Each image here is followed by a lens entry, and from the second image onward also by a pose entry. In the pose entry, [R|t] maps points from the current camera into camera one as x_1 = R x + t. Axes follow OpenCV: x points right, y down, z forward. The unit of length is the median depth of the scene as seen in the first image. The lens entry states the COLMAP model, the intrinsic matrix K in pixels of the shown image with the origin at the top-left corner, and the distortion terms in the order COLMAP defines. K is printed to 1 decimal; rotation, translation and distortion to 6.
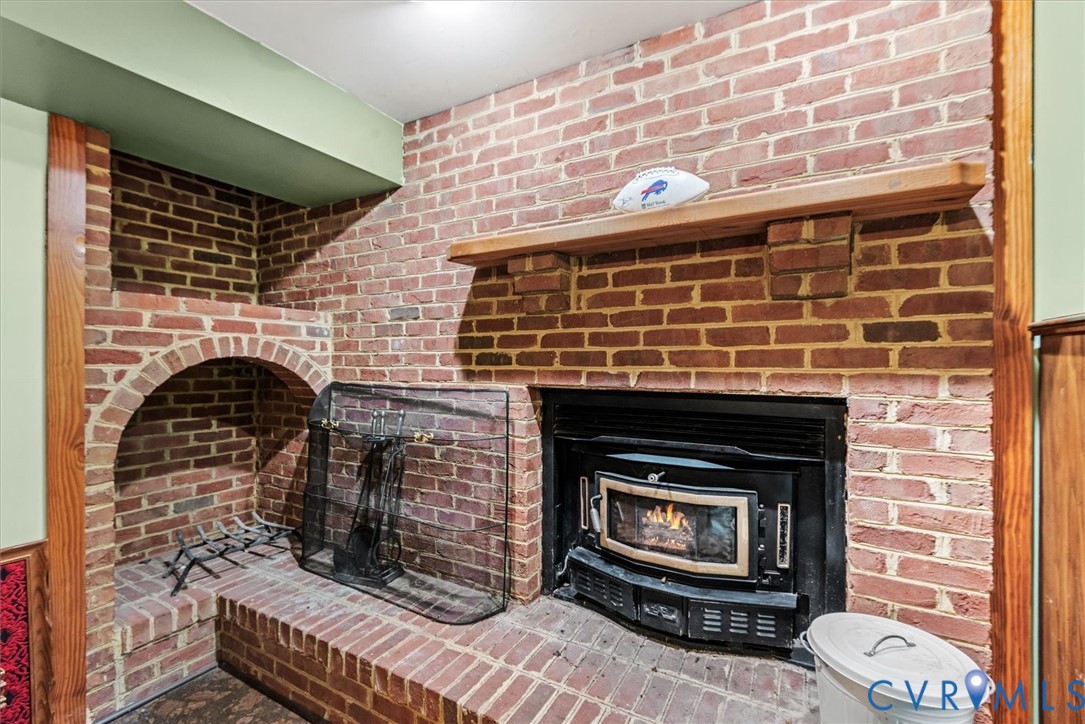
lens RADIAL K [[478.3, 0, 539.4], [0, 478.3, 365.0], [0, 0, 1]] dist [0.034590, -0.023152]
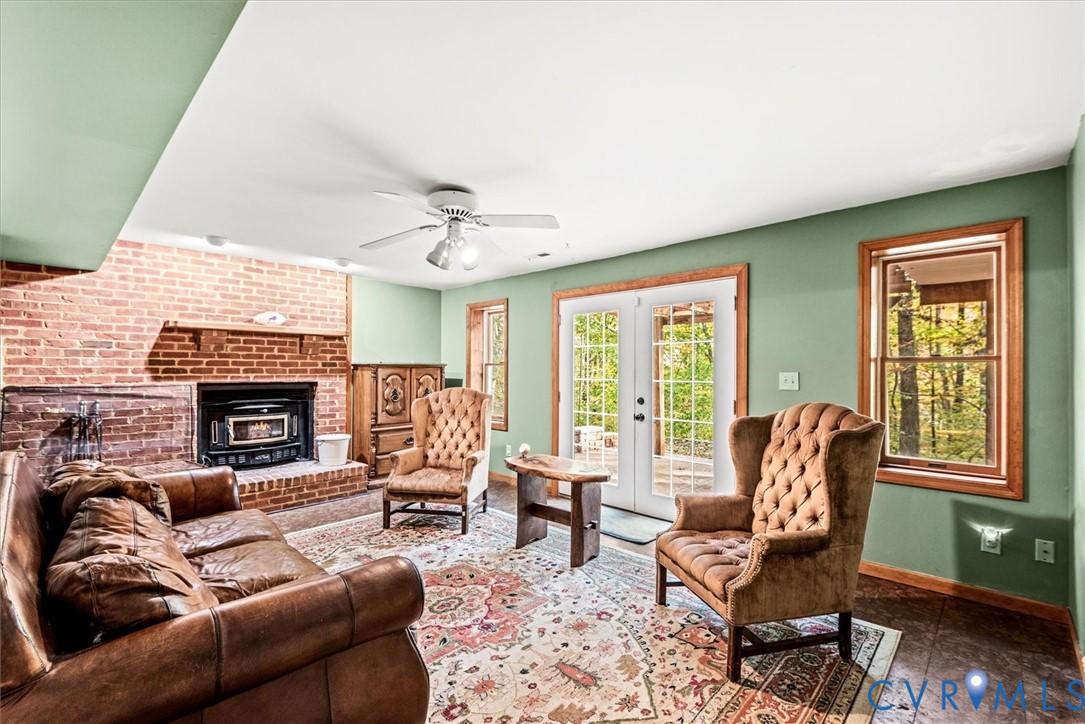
lens RADIAL K [[478.3, 0, 539.4], [0, 478.3, 365.0], [0, 0, 1]] dist [0.034590, -0.023152]
pose [[0.237297, 0.010741, 0.971378, -2.050056], [0.000196, 0.999938, -0.011105, -0.015590], [-0.971437, 0.002826, 0.237280, -1.240643]]
